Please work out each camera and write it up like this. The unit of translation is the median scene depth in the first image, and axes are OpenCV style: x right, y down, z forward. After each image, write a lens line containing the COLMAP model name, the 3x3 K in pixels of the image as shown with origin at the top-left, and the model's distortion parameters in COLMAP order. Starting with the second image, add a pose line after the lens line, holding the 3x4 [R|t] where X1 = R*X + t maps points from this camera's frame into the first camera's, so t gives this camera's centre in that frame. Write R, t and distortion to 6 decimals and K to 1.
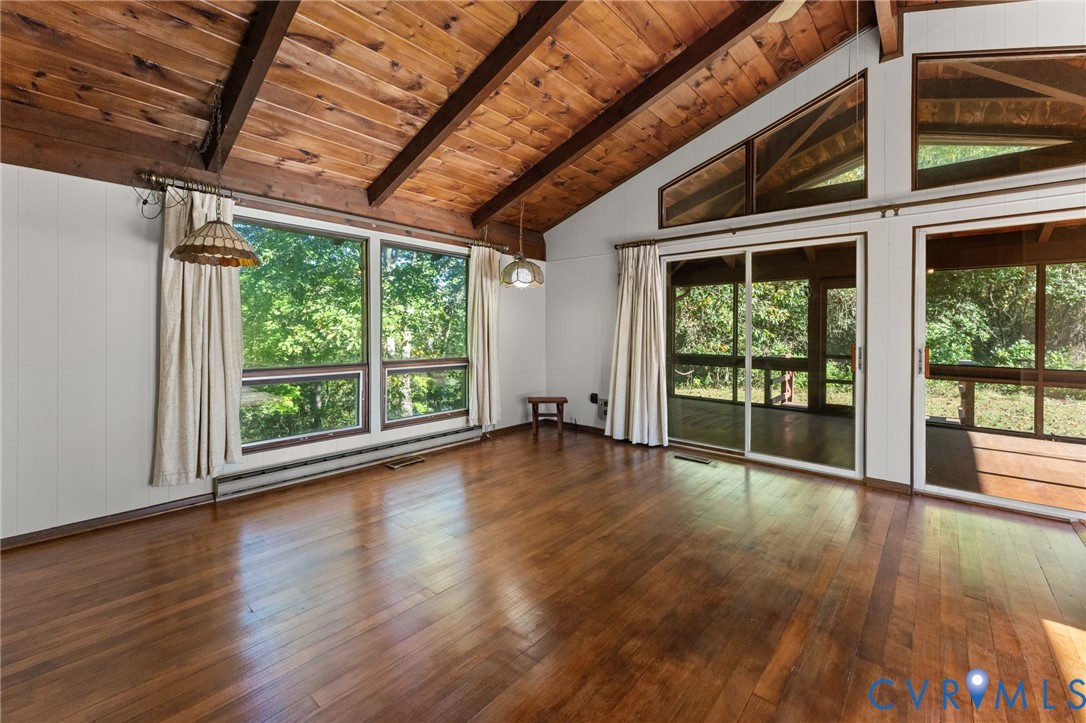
lens RADIAL K [[453.4, 0, 542.5], [0, 453.4, 330.3], [0, 0, 1]] dist [0.003067, 0.000028]
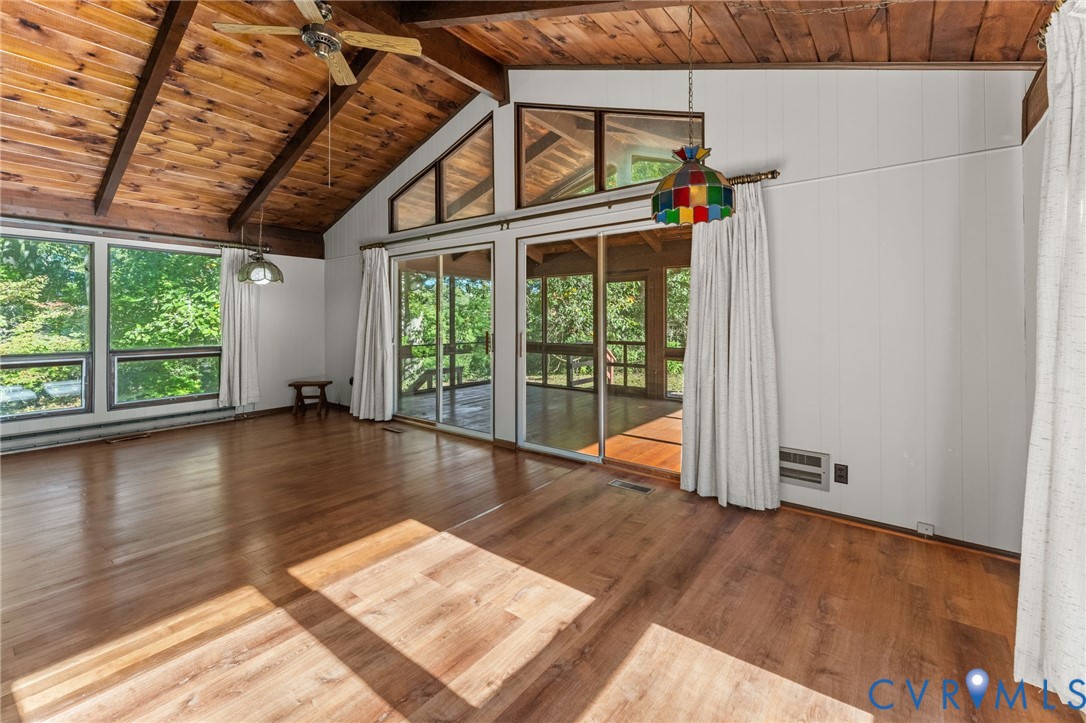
lens RADIAL K [[465.1, 0, 542.1], [0, 465.1, 311.5], [0, 0, 1]] dist [-0.000610, -0.000205]
pose [[0.997831, -0.006612, 0.065498, 0.645051], [0.007818, 0.999804, -0.018175, 0.001067], [-0.065365, 0.018648, 0.997687, -0.237209]]
